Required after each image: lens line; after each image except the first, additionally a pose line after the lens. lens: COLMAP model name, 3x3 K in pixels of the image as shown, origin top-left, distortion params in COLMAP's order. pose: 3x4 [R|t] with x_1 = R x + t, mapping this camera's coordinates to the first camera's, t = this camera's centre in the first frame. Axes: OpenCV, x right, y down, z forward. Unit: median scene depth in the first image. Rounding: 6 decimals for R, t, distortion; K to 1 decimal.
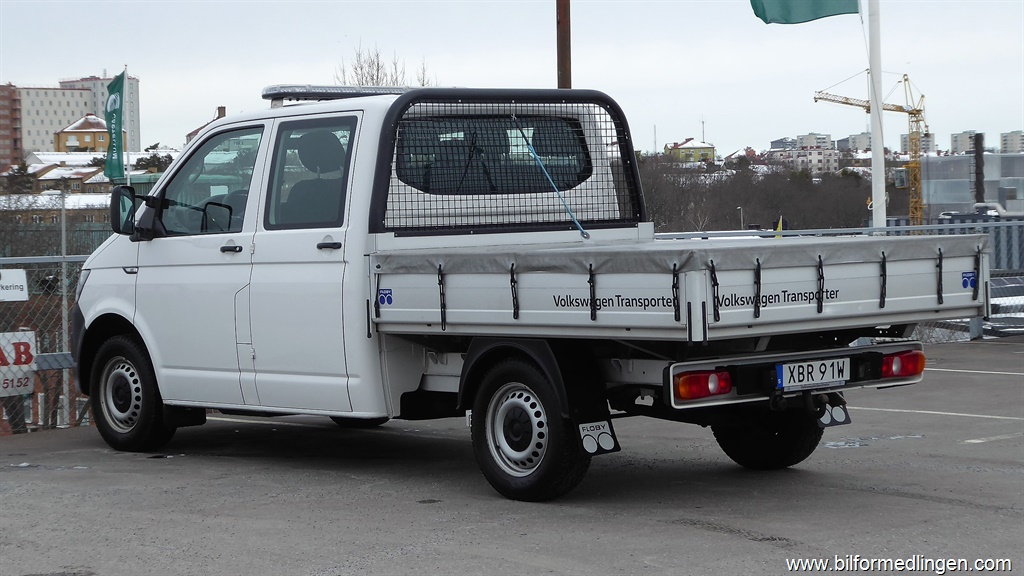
lens RADIAL K [[2273.6, 0, 512.0], [0, 2273.6, 288.0], [0, 0, 1]] dist [0.034970, 0.100594]
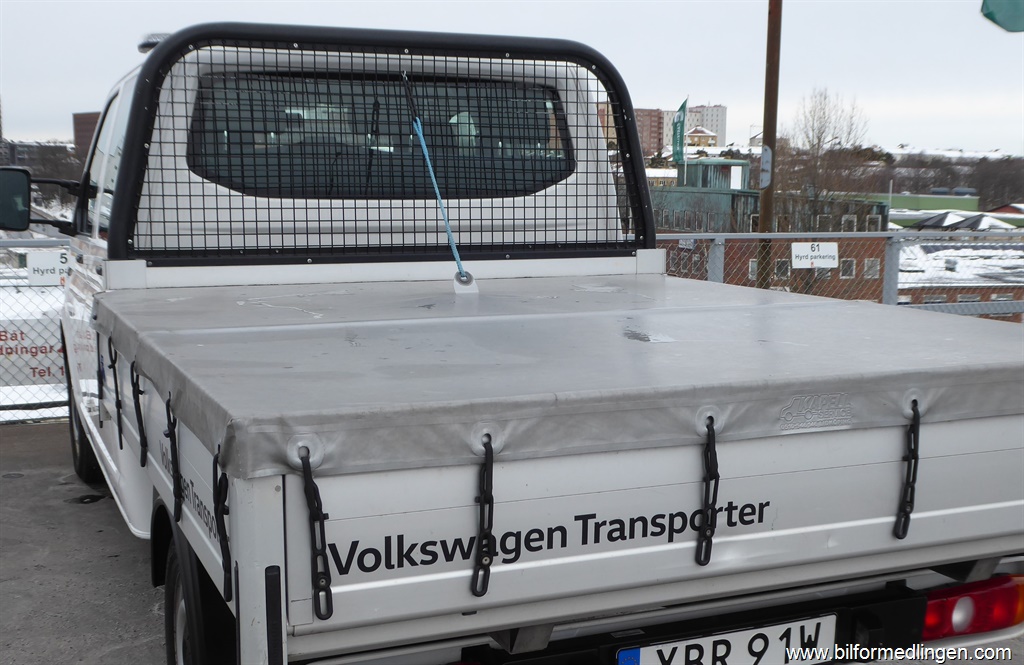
lens RADIAL K [[1302.8, 0, 516.0], [0, 1302.8, 407.2], [0, 0, 1]] dist [-0.007828, -0.020542]
pose [[0.957310, 0.084810, -0.276343, 0.163230], [-0.046049, 0.988527, 0.143855, -0.045447], [0.285372, -0.124988, 0.950232, 0.782320]]
